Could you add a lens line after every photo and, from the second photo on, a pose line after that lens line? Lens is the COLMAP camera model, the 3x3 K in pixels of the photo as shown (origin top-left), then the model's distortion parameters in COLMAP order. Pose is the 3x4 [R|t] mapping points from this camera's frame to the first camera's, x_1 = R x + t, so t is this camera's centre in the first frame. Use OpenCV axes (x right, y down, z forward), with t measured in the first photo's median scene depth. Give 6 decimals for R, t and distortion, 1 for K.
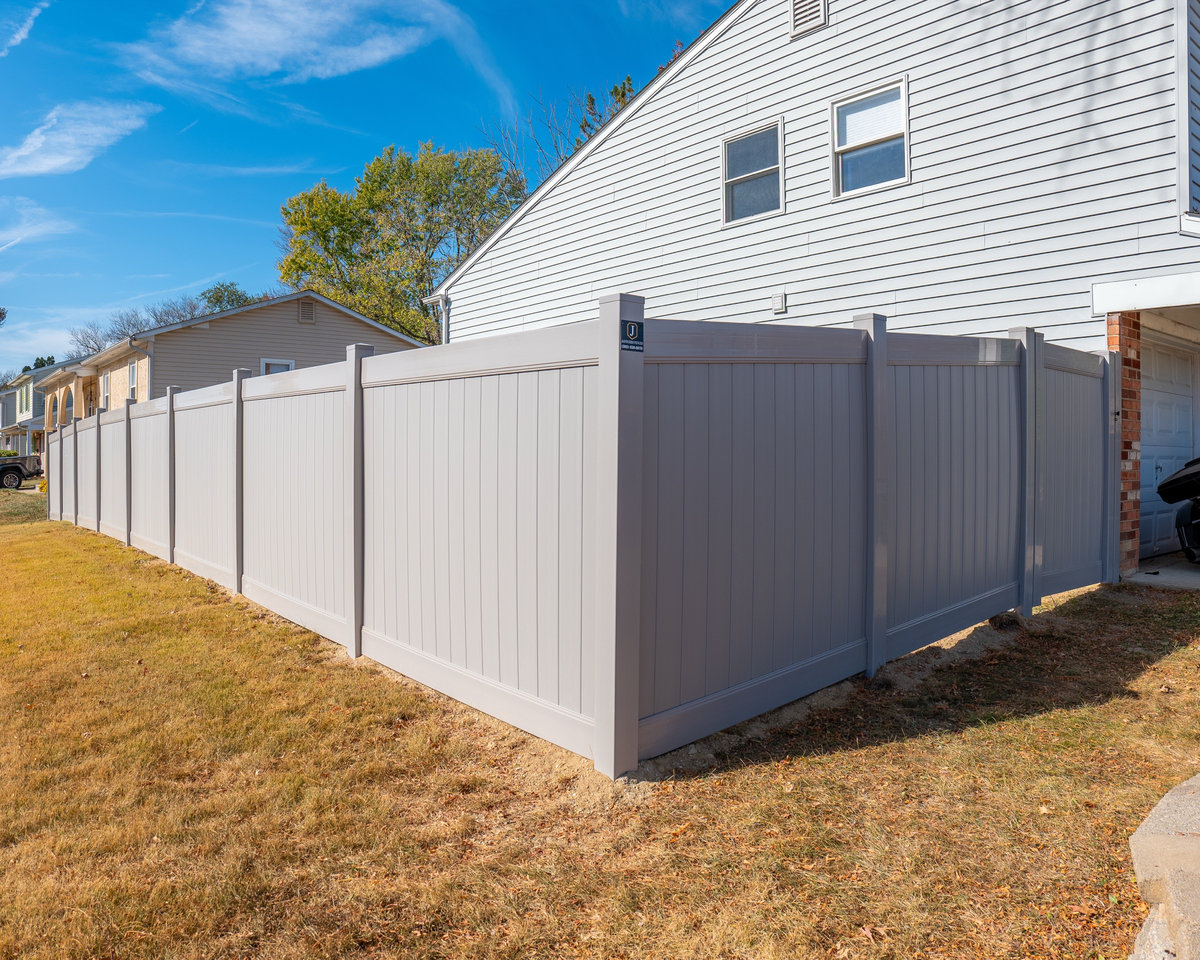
lens RADIAL K [[1054.0, 0, 601.8], [0, 1054.0, 476.3], [0, 0, 1]] dist [-0.169464, -0.003519]
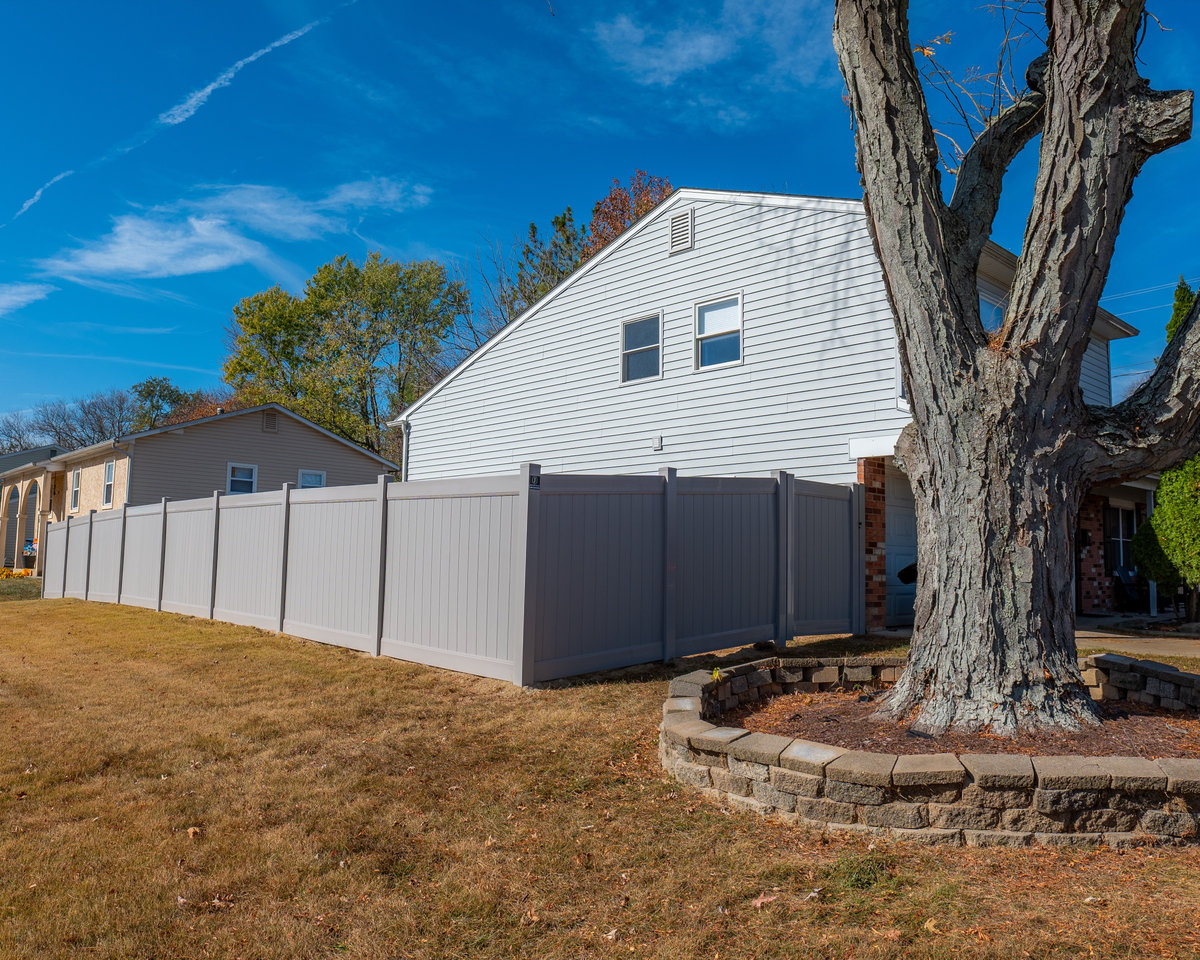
lens RADIAL K [[1175.3, 0, 601.0], [0, 1175.3, 471.2], [0, 0, 1]] dist [-0.197768, 0.011276]
pose [[0.998505, 0.022693, 0.049736, 0.017847], [-0.017430, 0.994444, -0.103812, 0.037586], [-0.051815, 0.102790, 0.993353, -0.572296]]
